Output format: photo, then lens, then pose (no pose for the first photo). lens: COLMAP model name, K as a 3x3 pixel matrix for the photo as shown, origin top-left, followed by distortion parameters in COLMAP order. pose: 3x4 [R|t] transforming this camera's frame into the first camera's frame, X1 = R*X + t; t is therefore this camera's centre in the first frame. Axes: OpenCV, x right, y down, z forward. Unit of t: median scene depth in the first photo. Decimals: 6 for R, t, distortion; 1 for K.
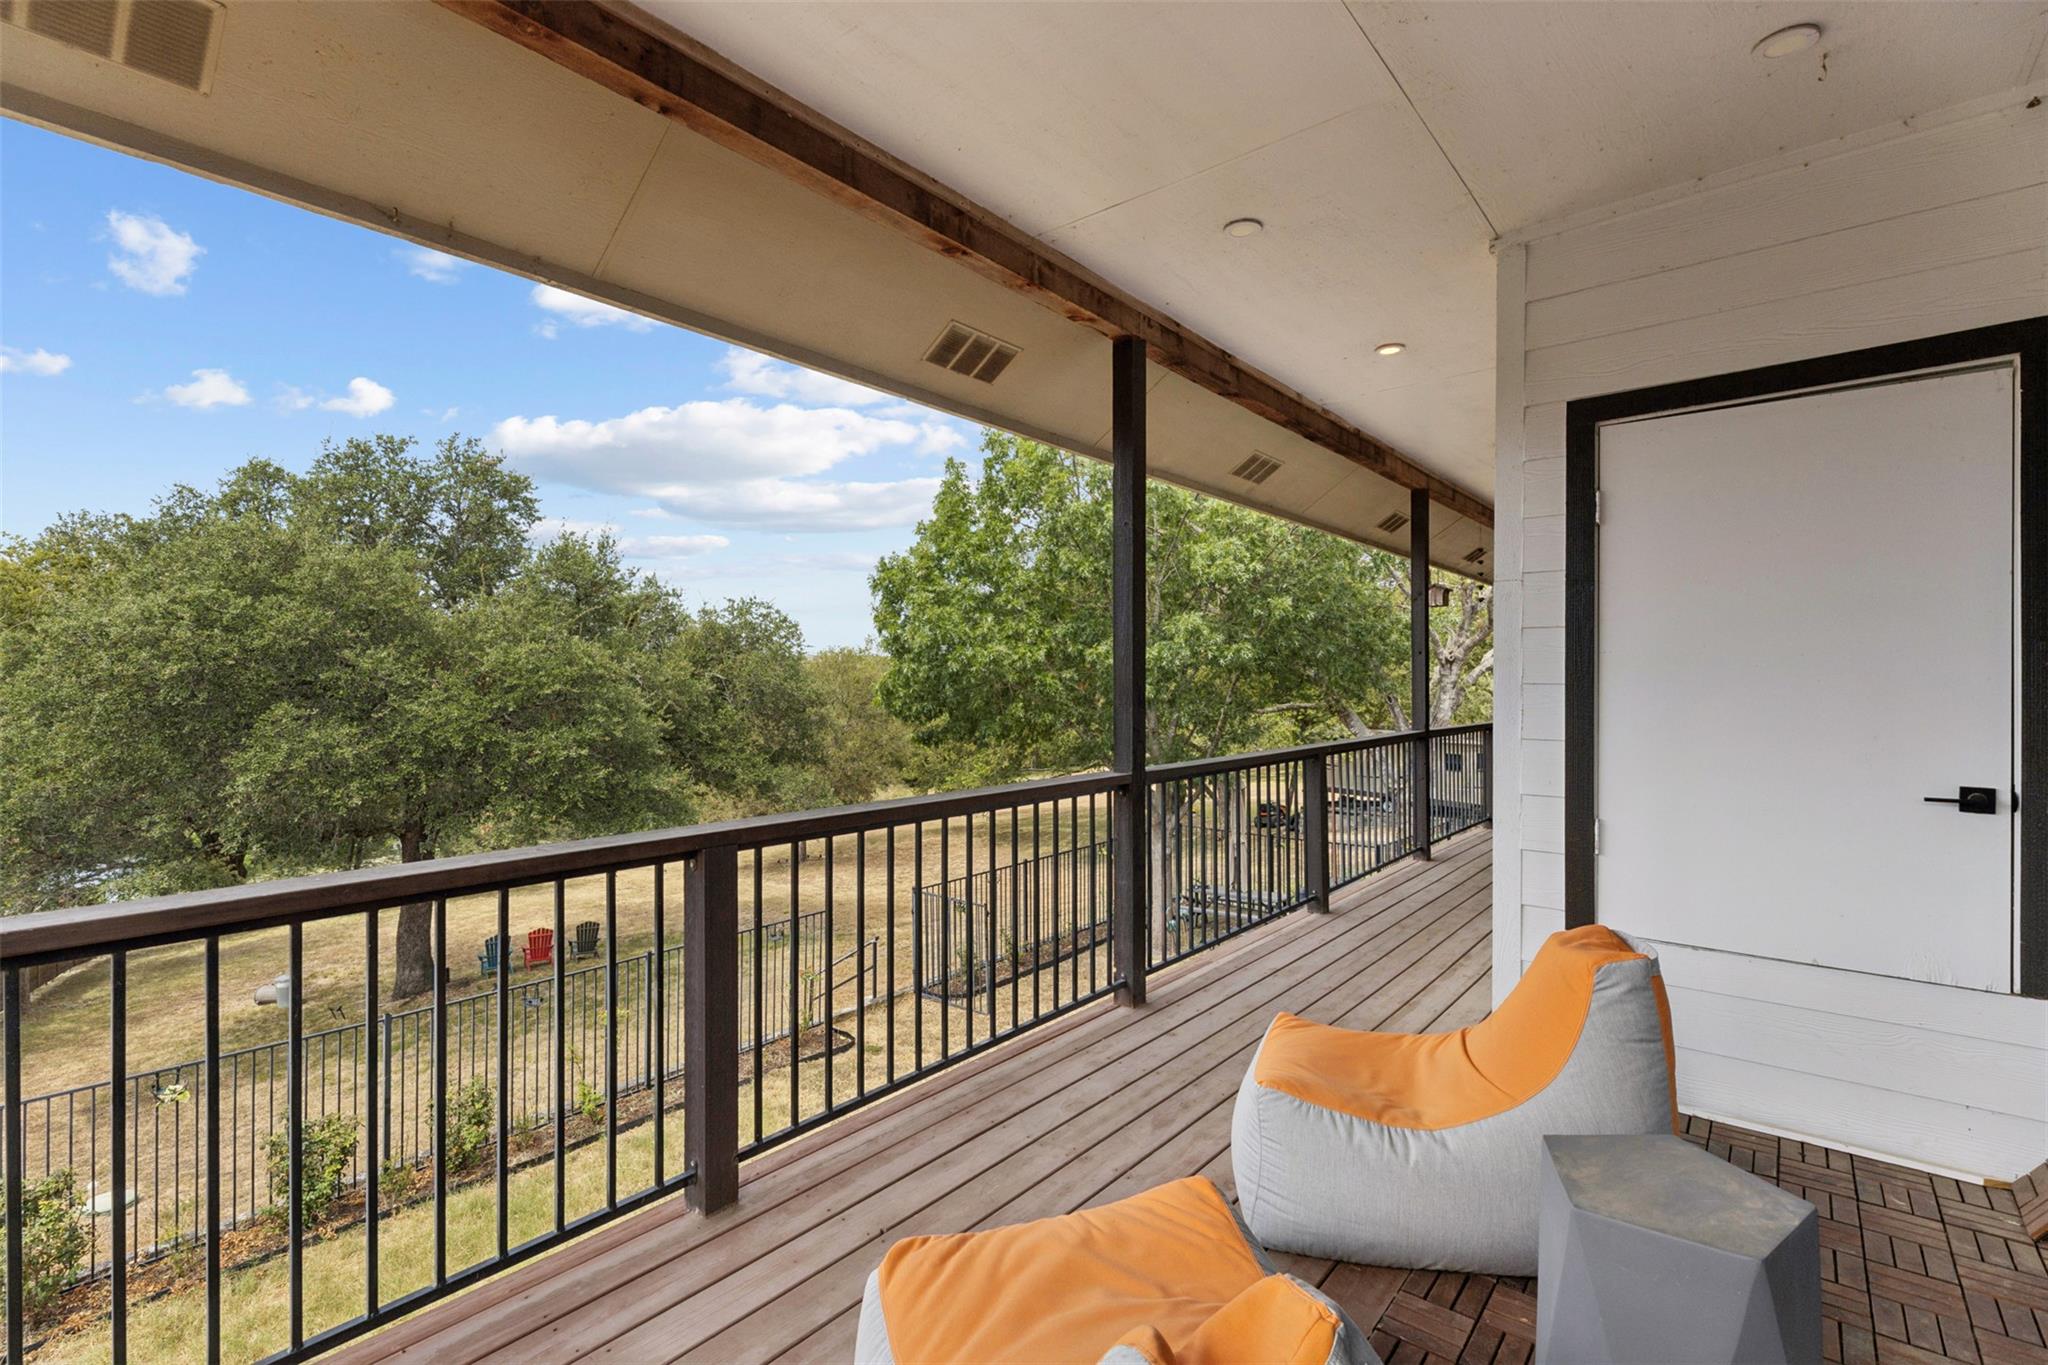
lens RADIAL K [[920.7, 0, 1018.8], [0, 920.7, 675.4], [0, 0, 1]] dist [-0.004844, 0.000153]
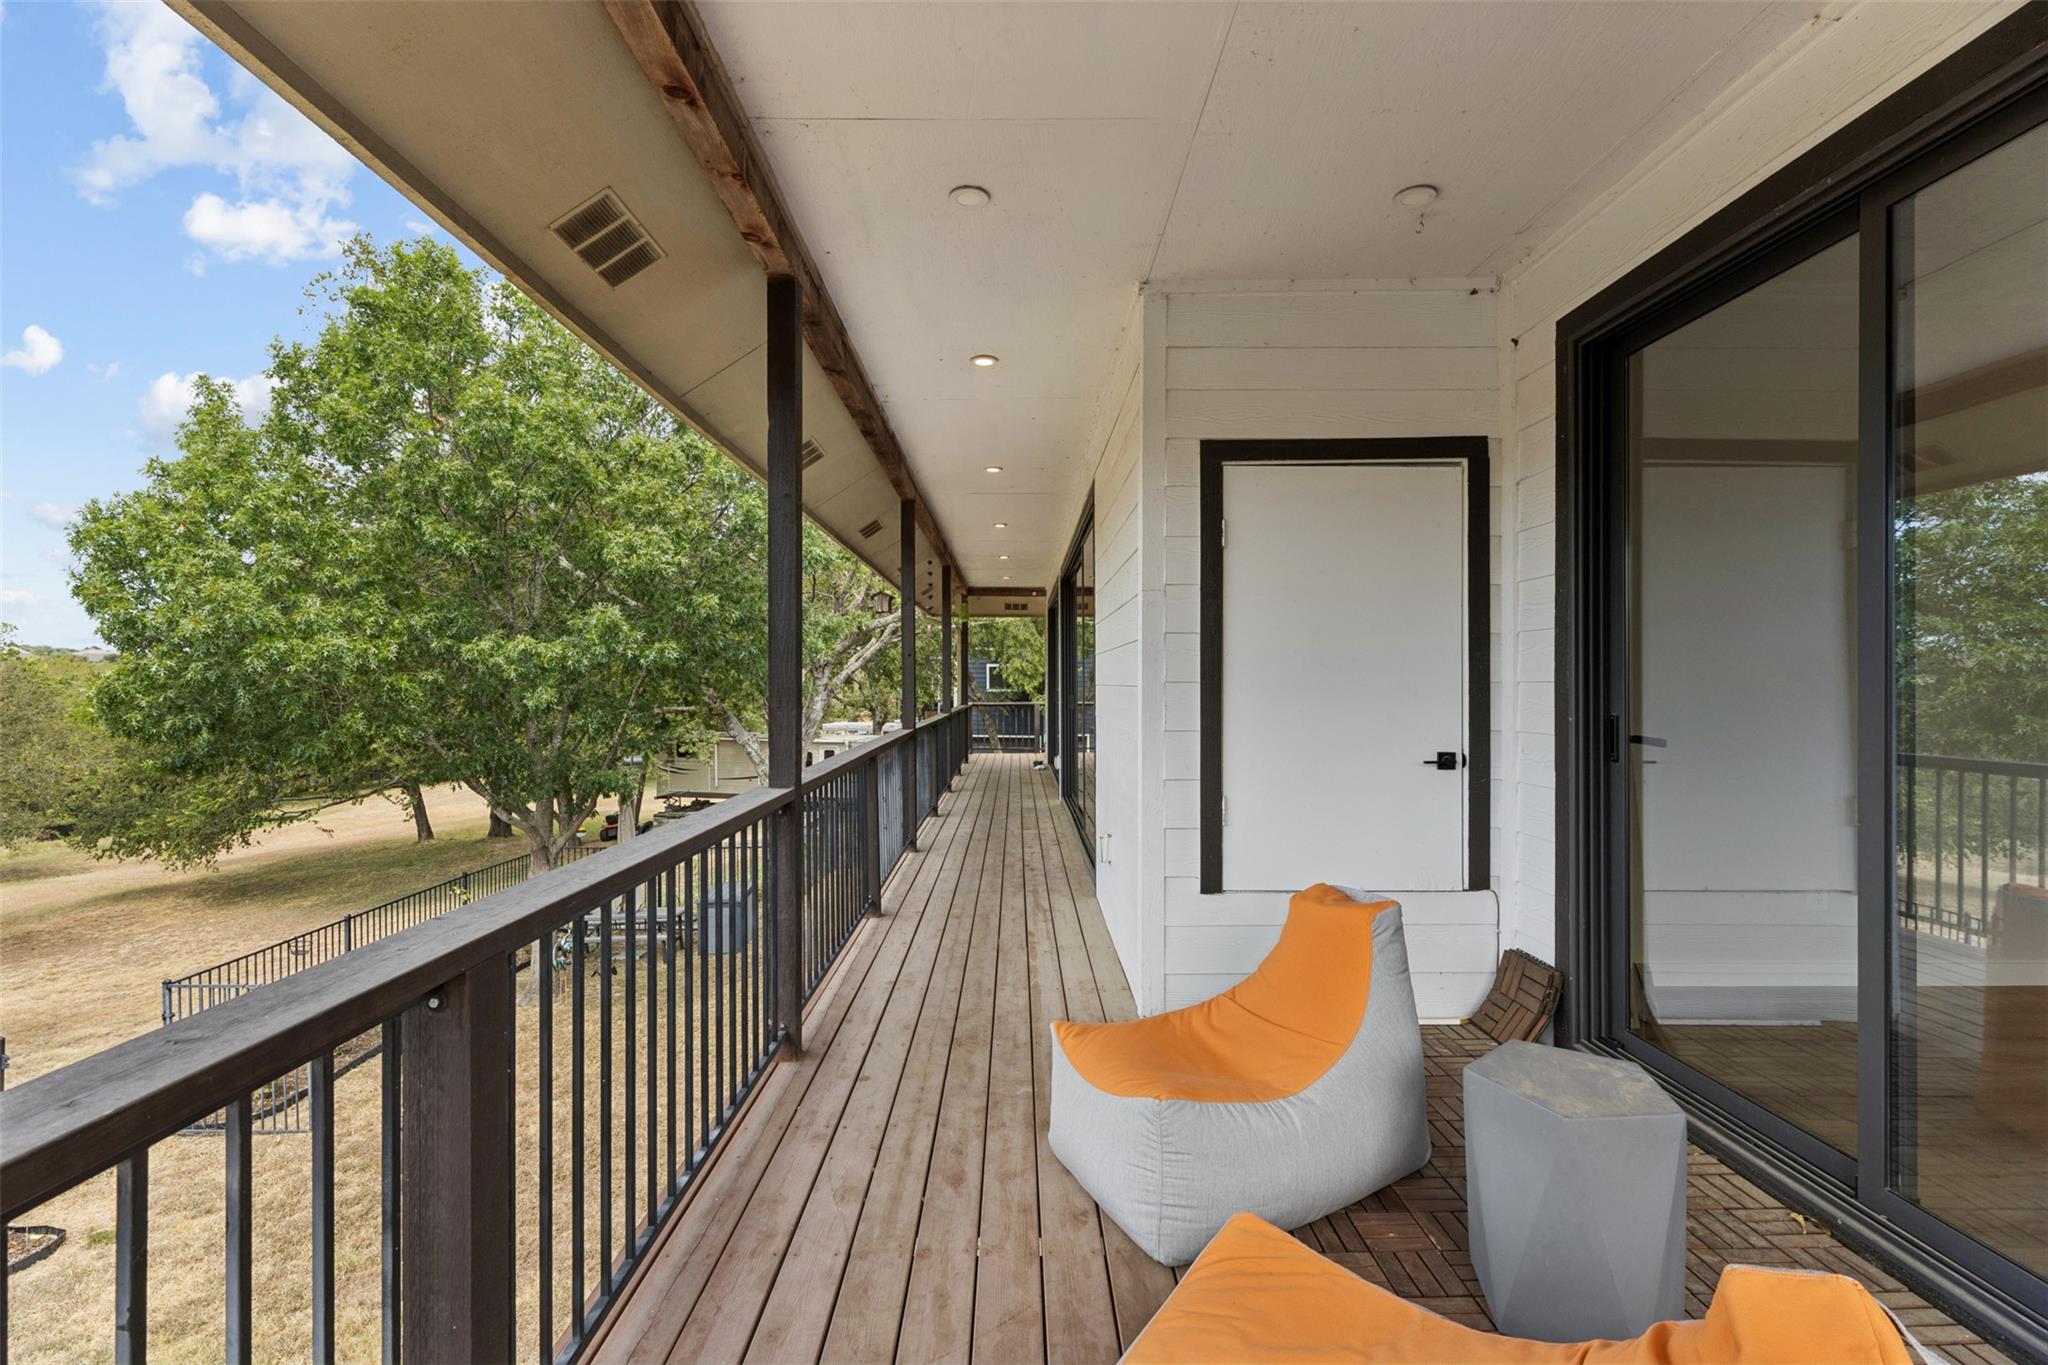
lens RADIAL K [[920.7, 0, 1022.3], [0, 920.7, 680.8], [0, 0, 1]] dist [-0.004844, 0.000153]
pose [[0.761832, -0.000826, 0.647774, -0.245114], [-0.000998, 0.999997, 0.002449, 0.003693], [-0.647774, -0.002513, 0.761828, 0.190883]]
